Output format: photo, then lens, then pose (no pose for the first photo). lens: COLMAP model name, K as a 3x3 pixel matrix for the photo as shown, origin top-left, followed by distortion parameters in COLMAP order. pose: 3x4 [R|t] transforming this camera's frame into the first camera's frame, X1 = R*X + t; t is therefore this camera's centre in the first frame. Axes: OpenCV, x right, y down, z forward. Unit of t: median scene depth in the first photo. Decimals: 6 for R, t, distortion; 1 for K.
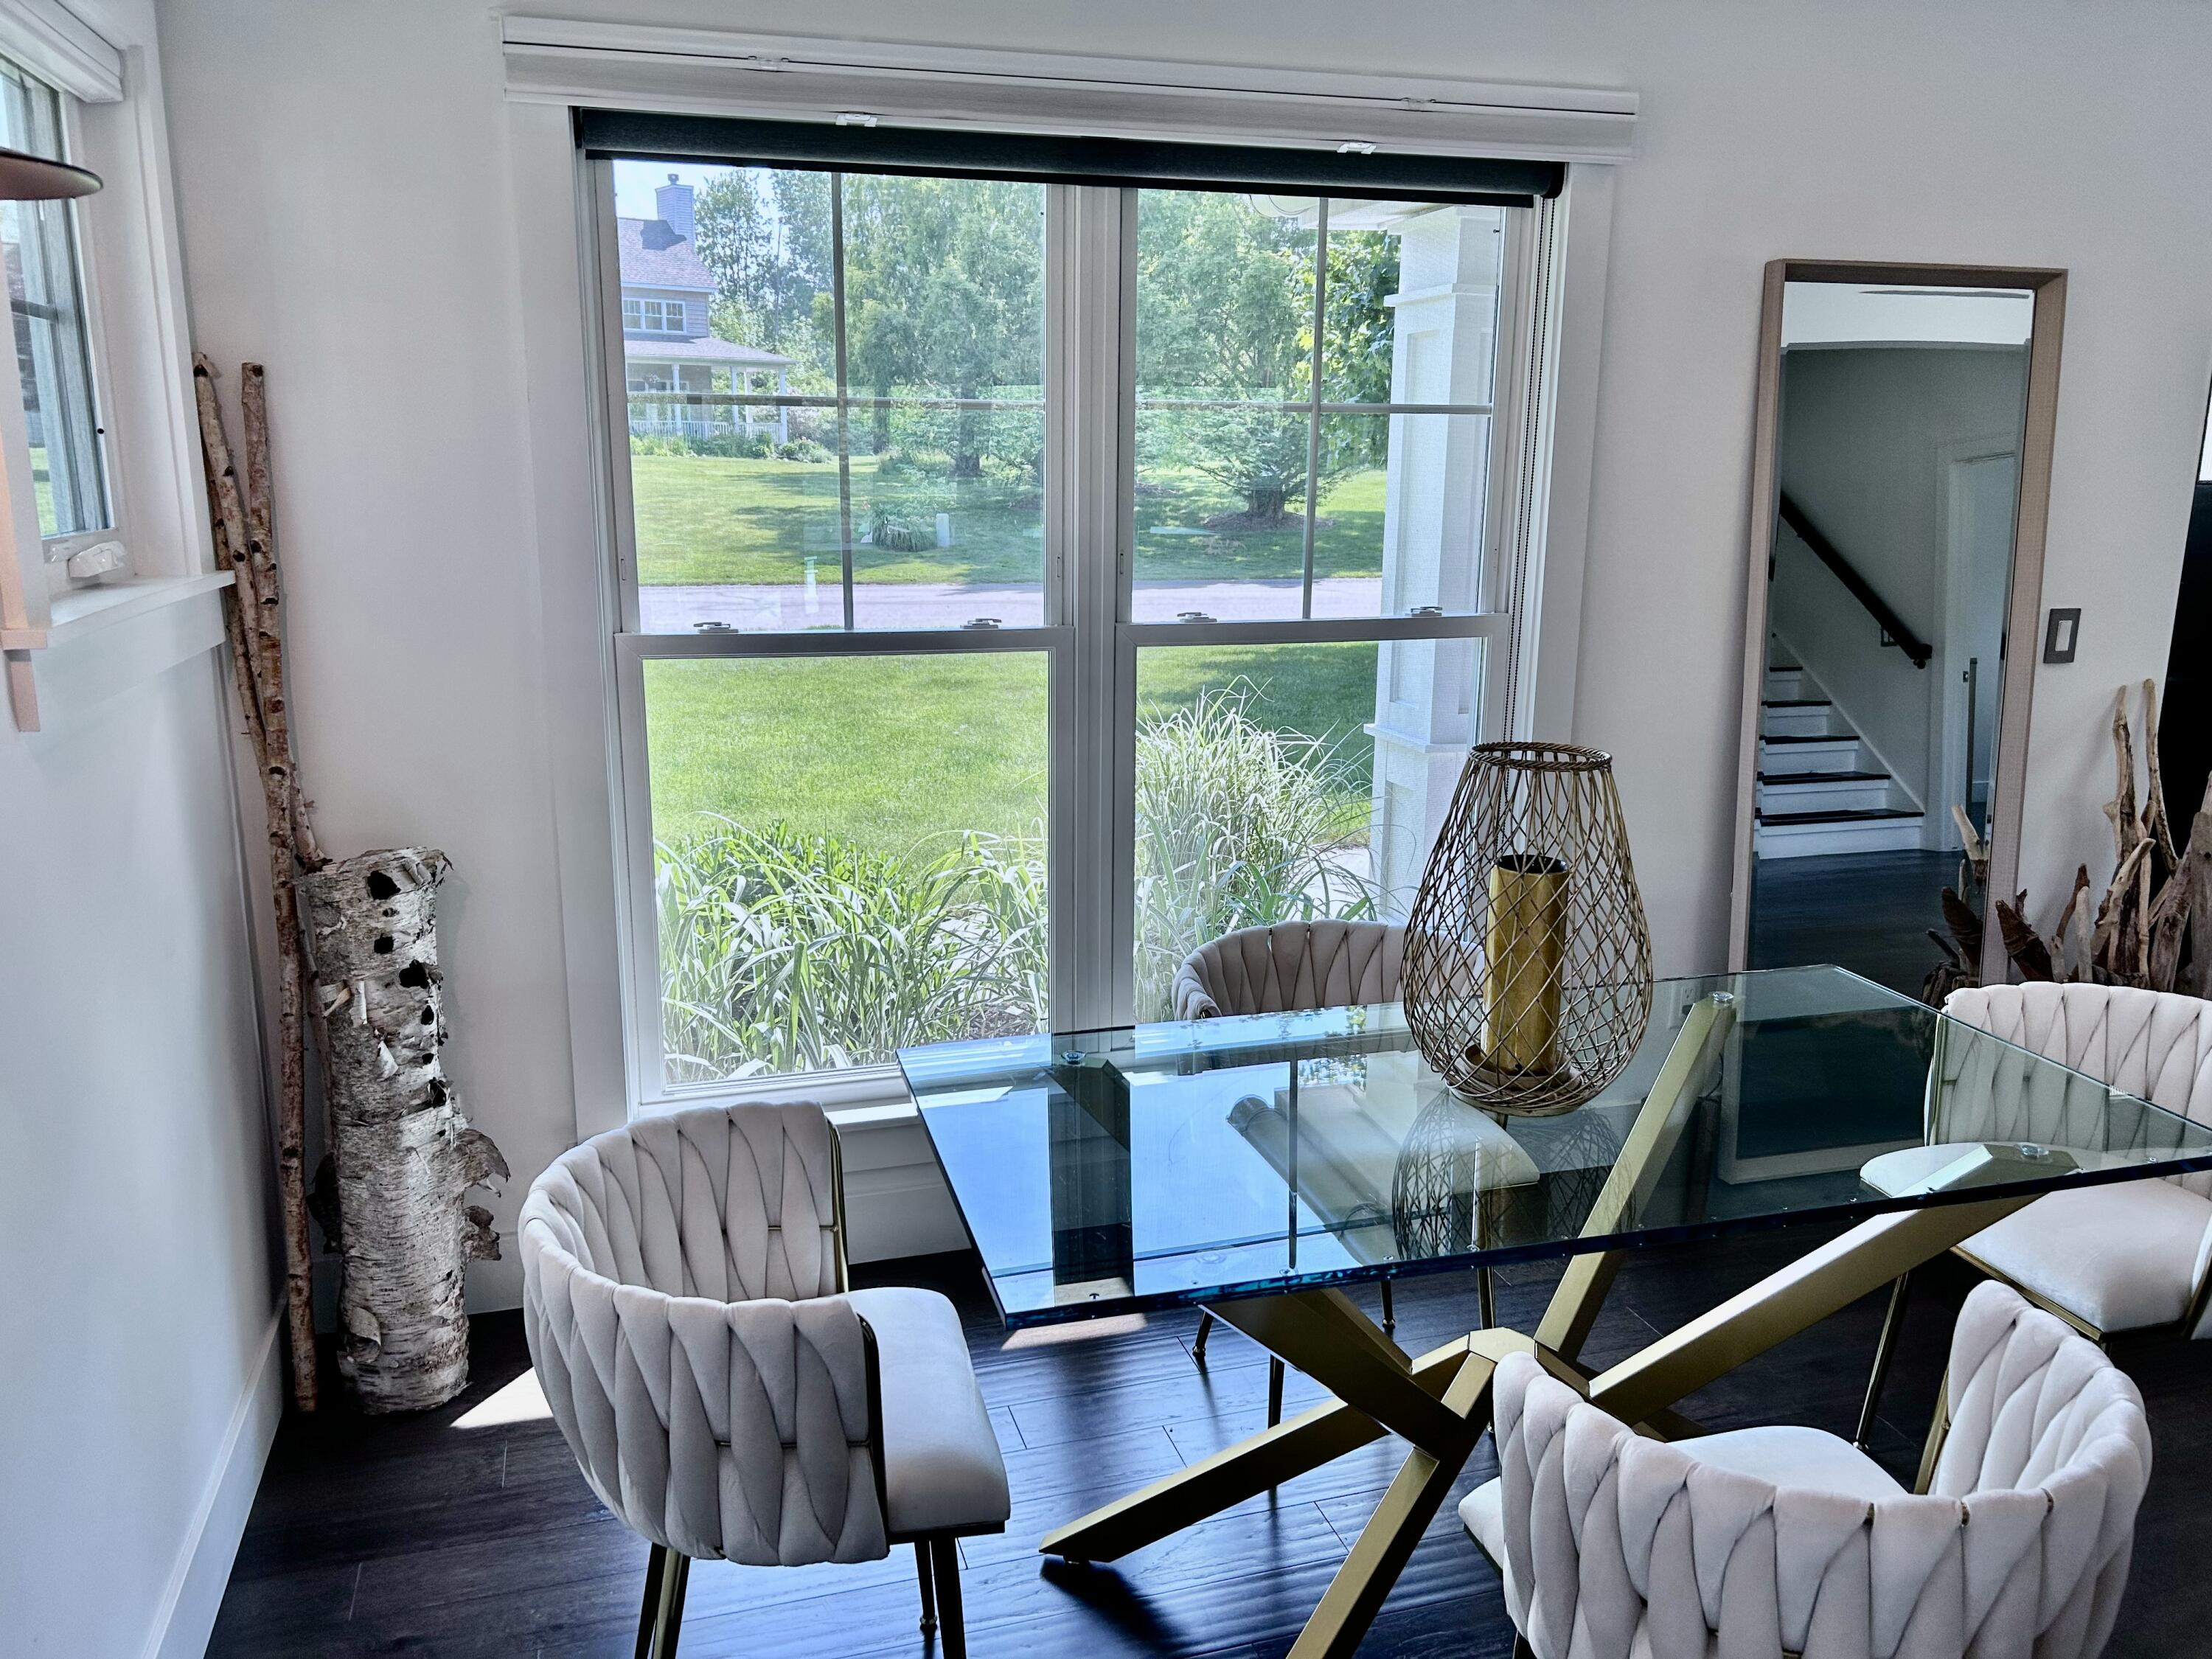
lens RADIAL K [[1690.1, 0, 1099.7], [0, 1690.1, 832.7], [0, 0, 1]] dist [0.093919, -0.042392]
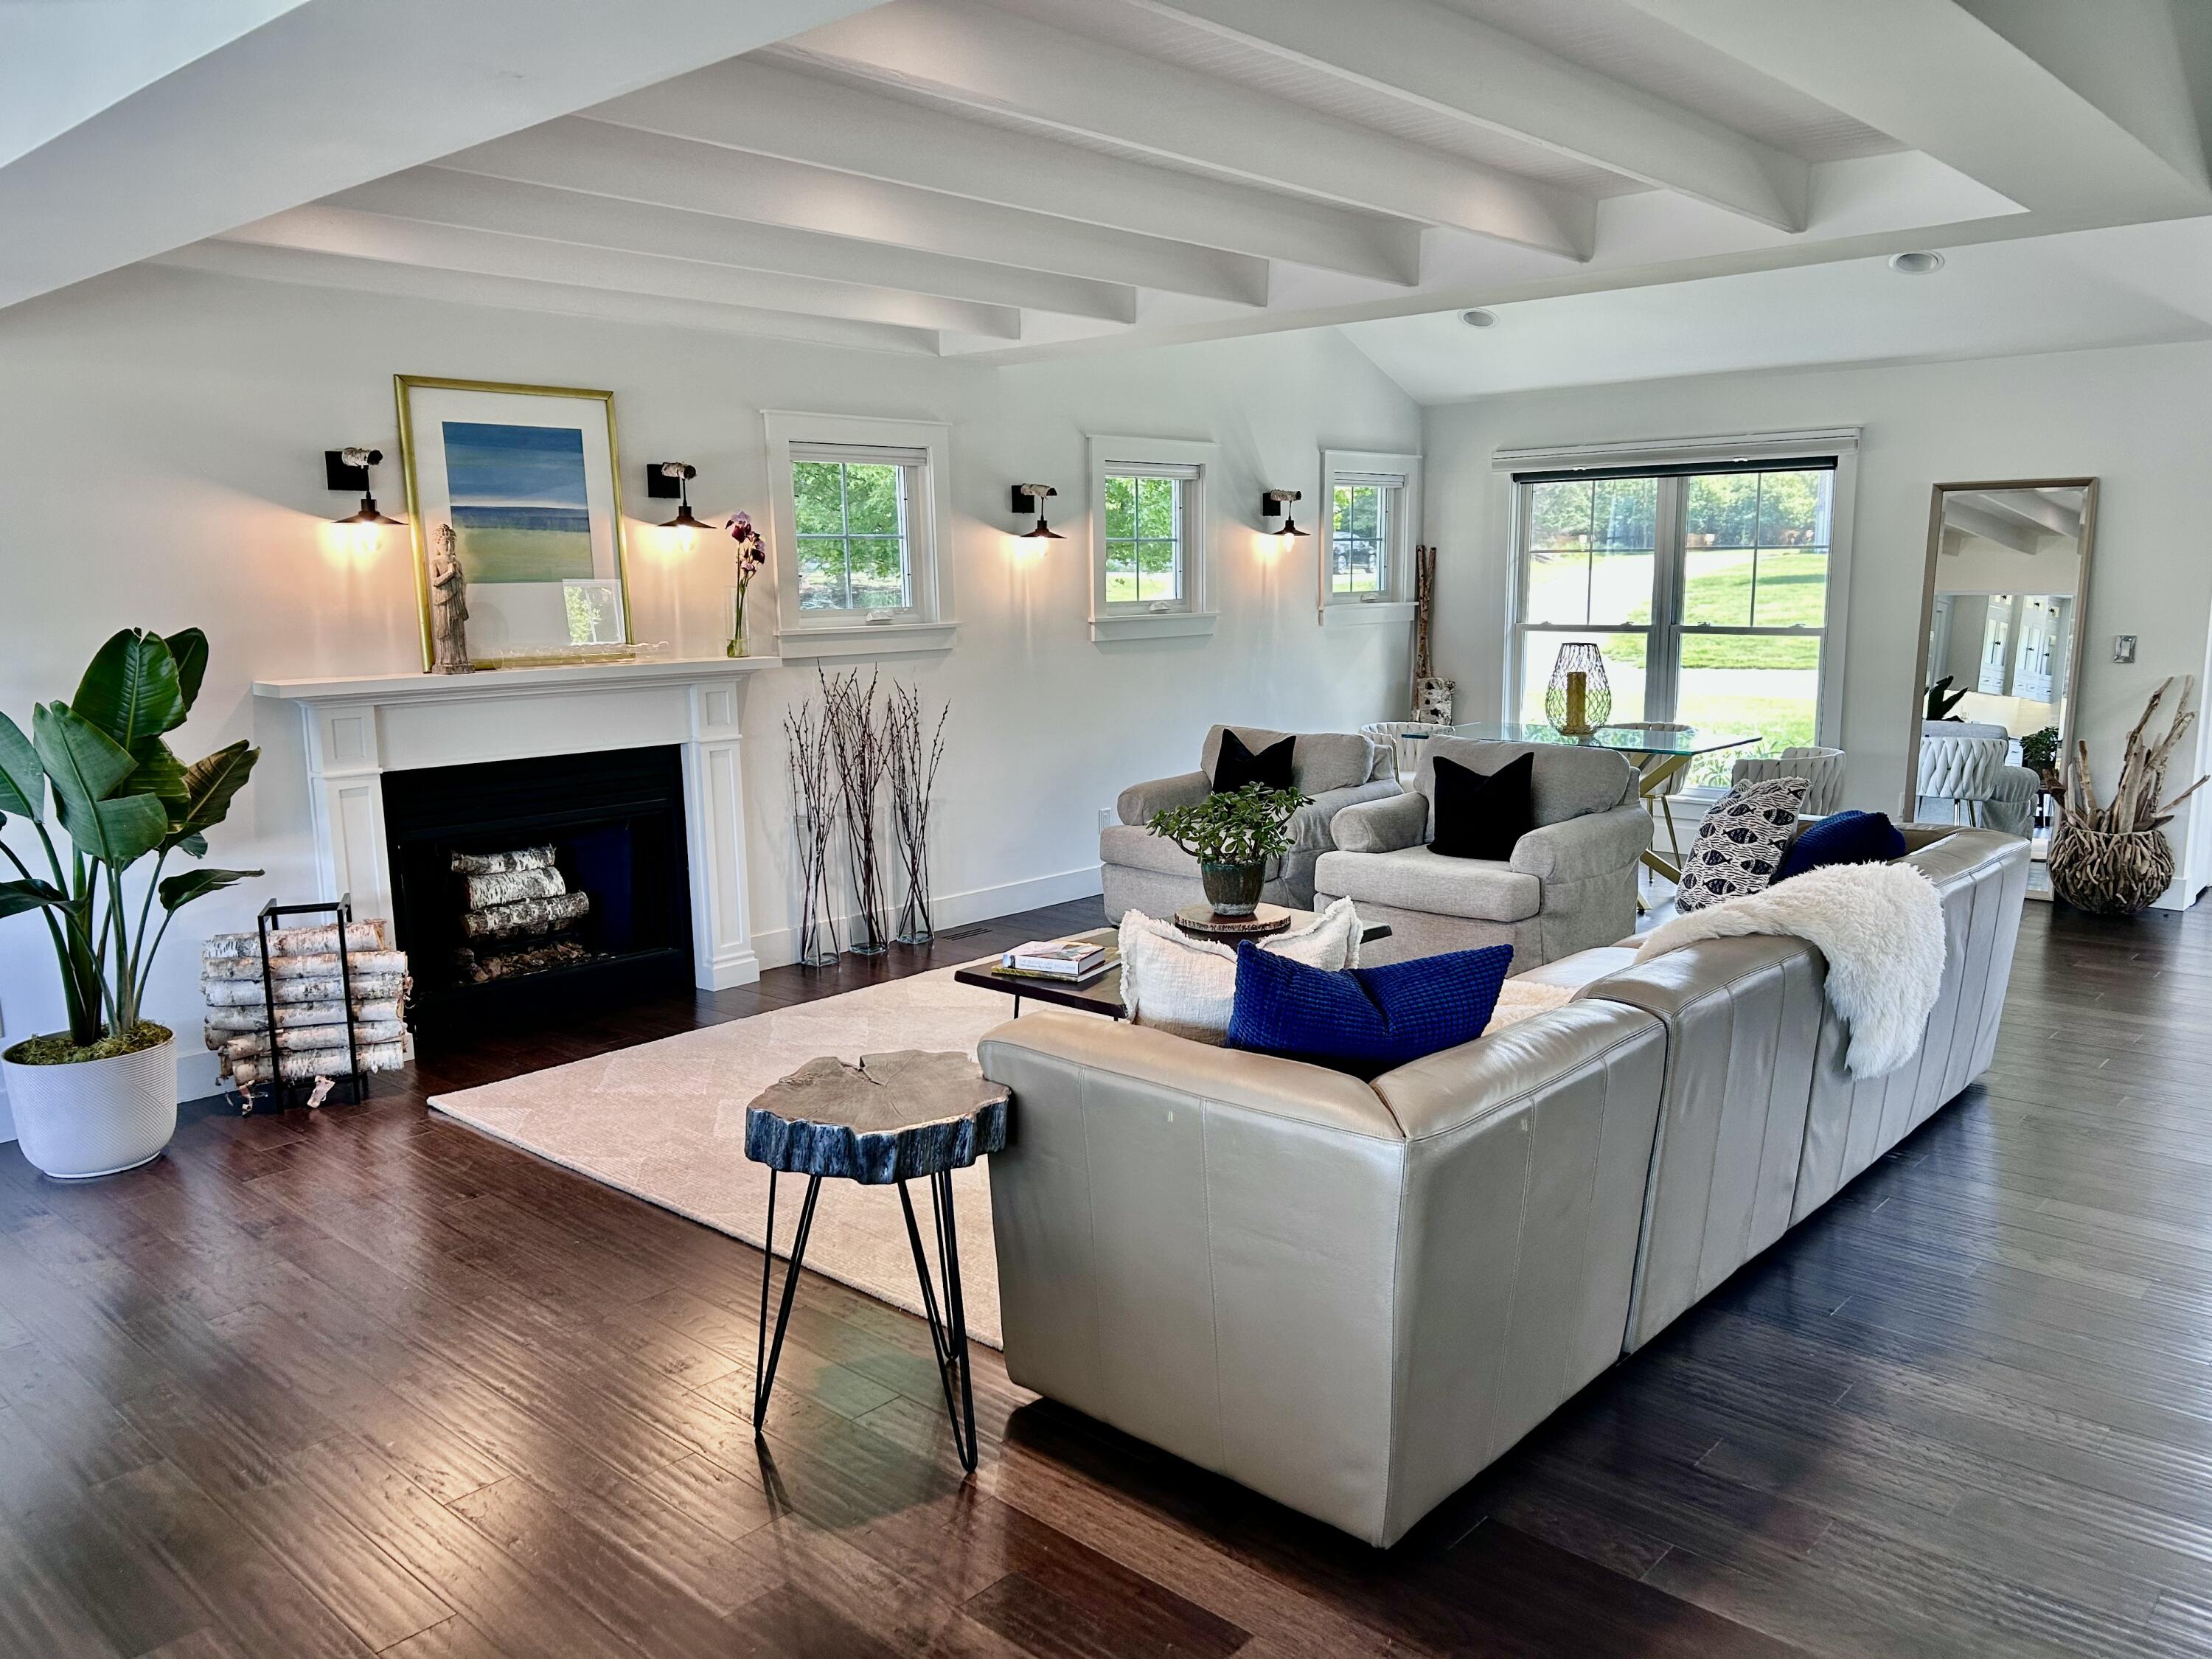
lens RADIAL K [[1690.1, 0, 1129.9], [0, 1690.1, 880.8], [0, 0, 1]] dist [0.093919, -0.042392]
pose [[0.538666, 0.147862, -0.829443, 1.999877], [-0.168710, 0.983470, 0.065755, 0.266366], [0.825455, 0.104515, 0.554708, -1.308928]]
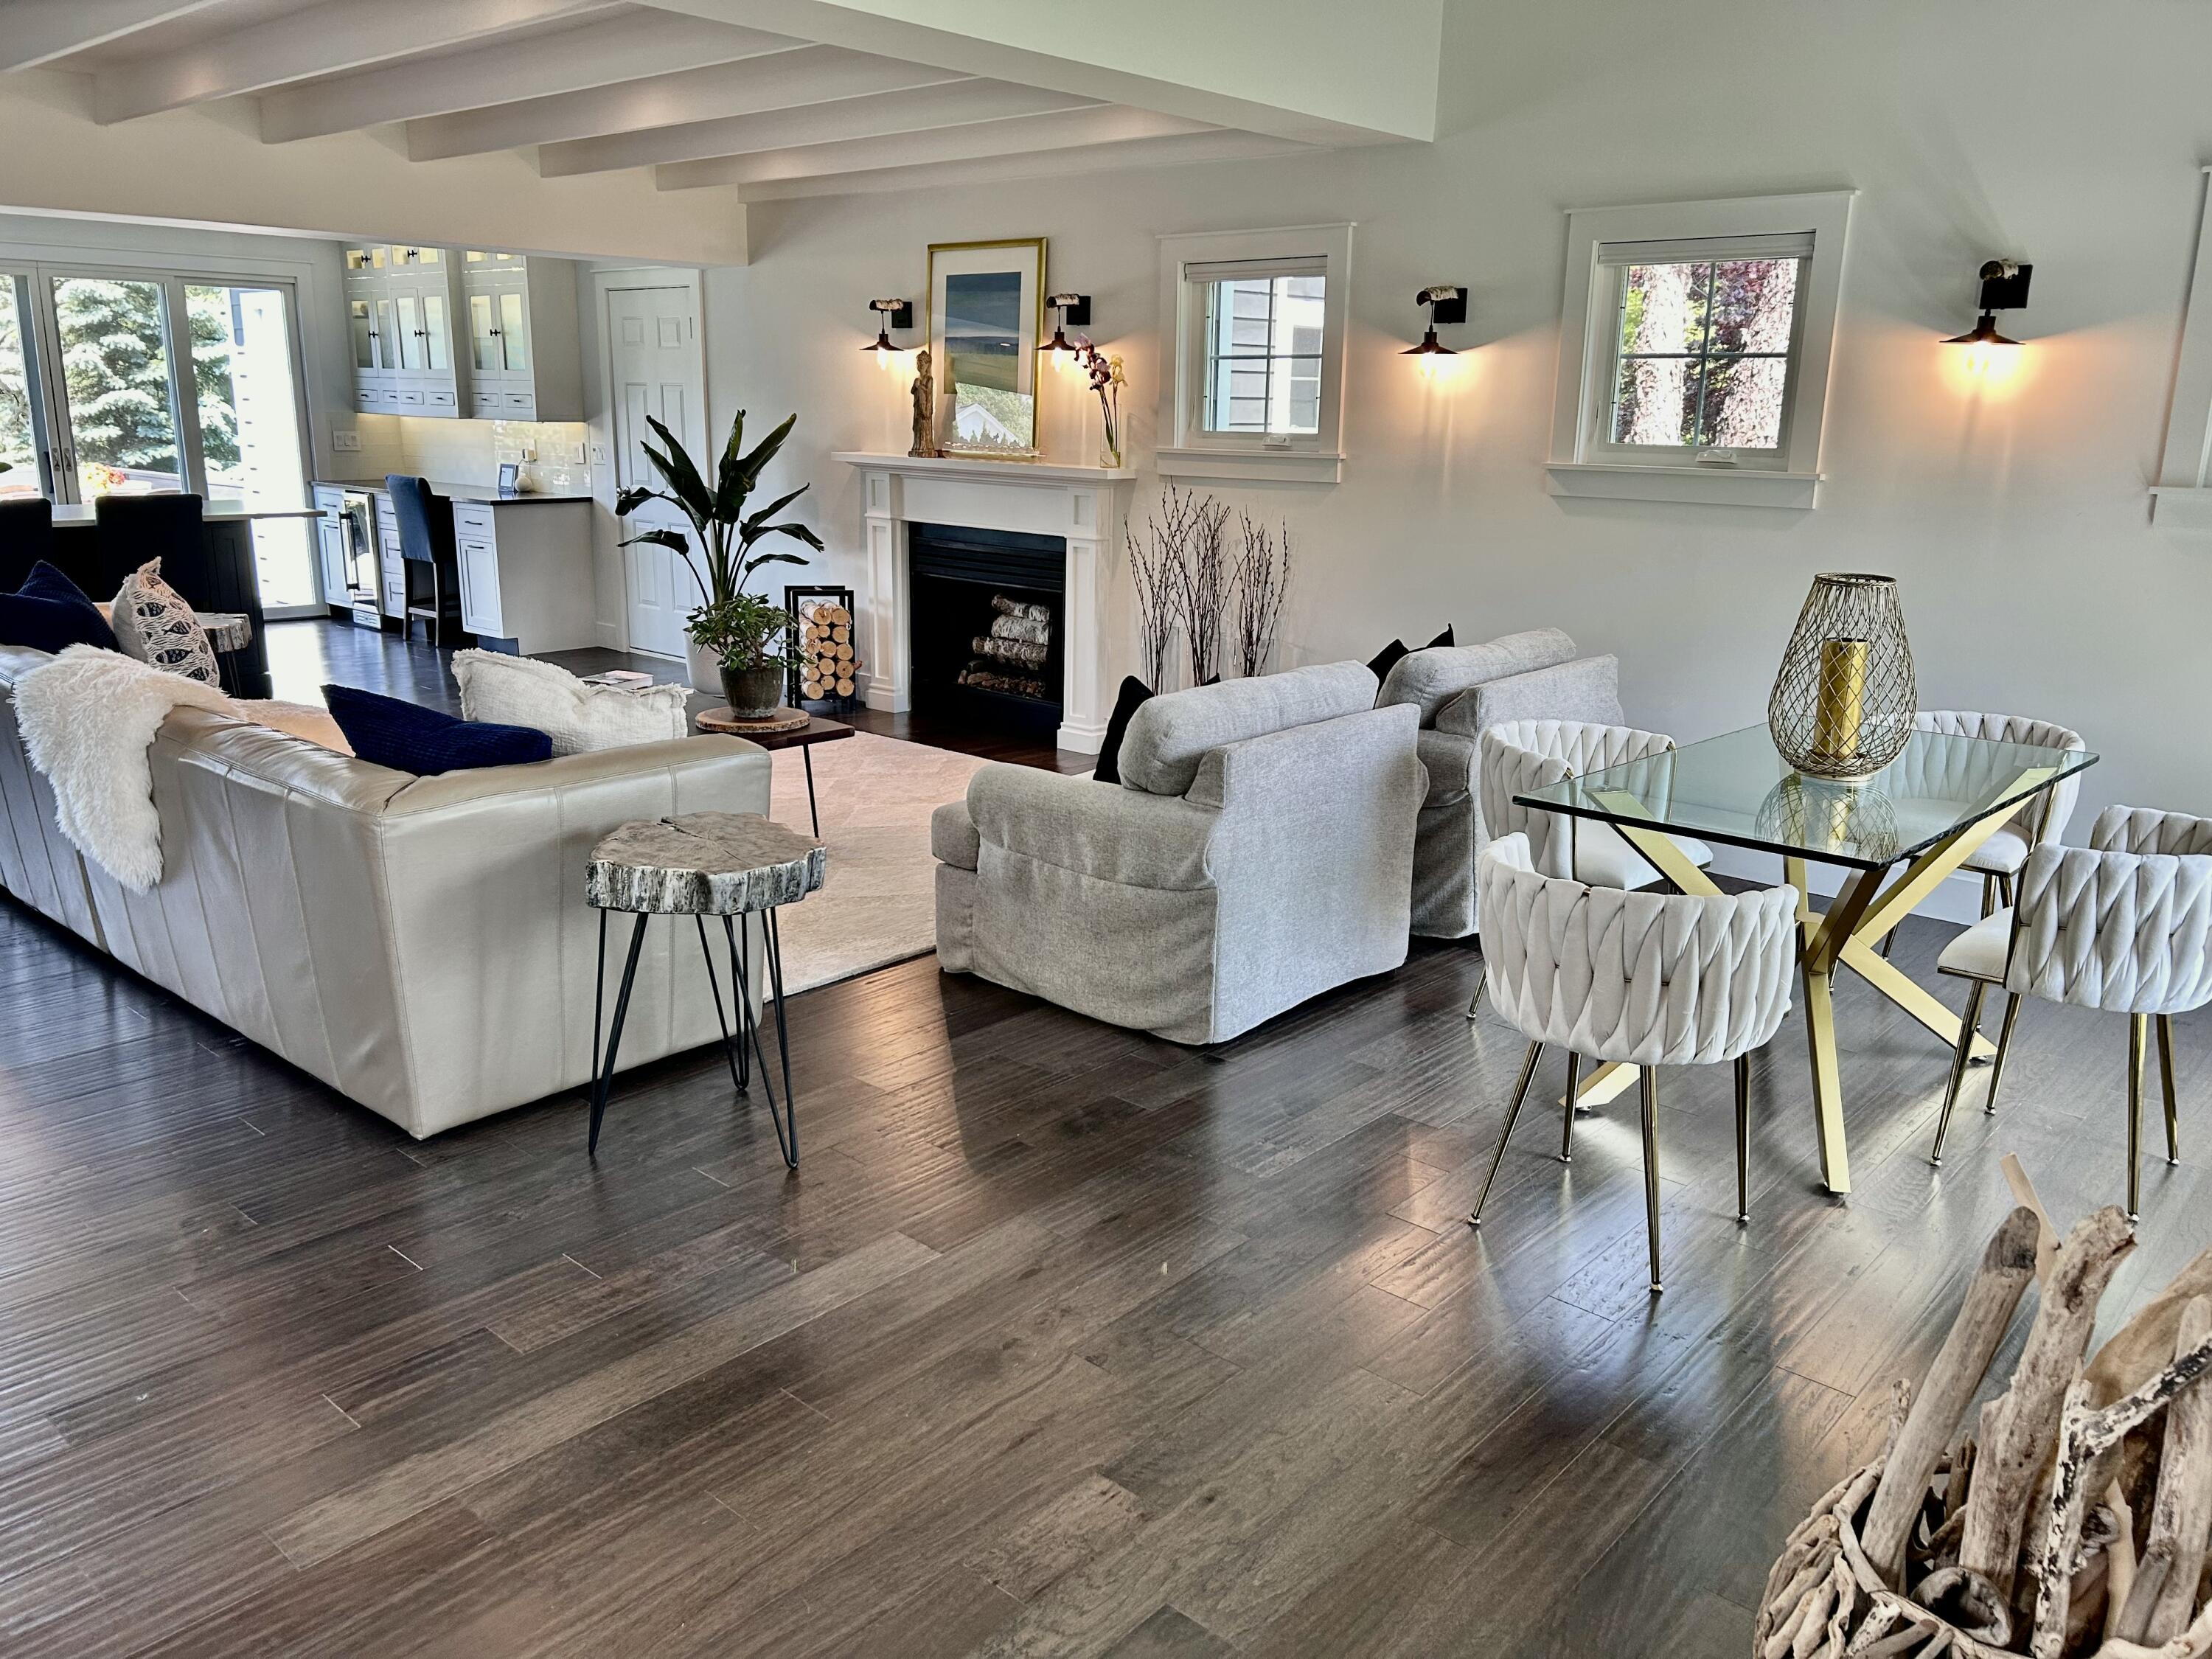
lens RADIAL K [[1690.1, 0, 1104.4], [0, 1690.1, 841.9], [0, 0, 1]] dist [0.093919, -0.042392]
pose [[-0.840707, 0.120330, -0.527952, 1.278797], [-0.137888, 0.895282, 0.423624, -0.312612], [0.523640, 0.428941, -0.736078, 1.356659]]
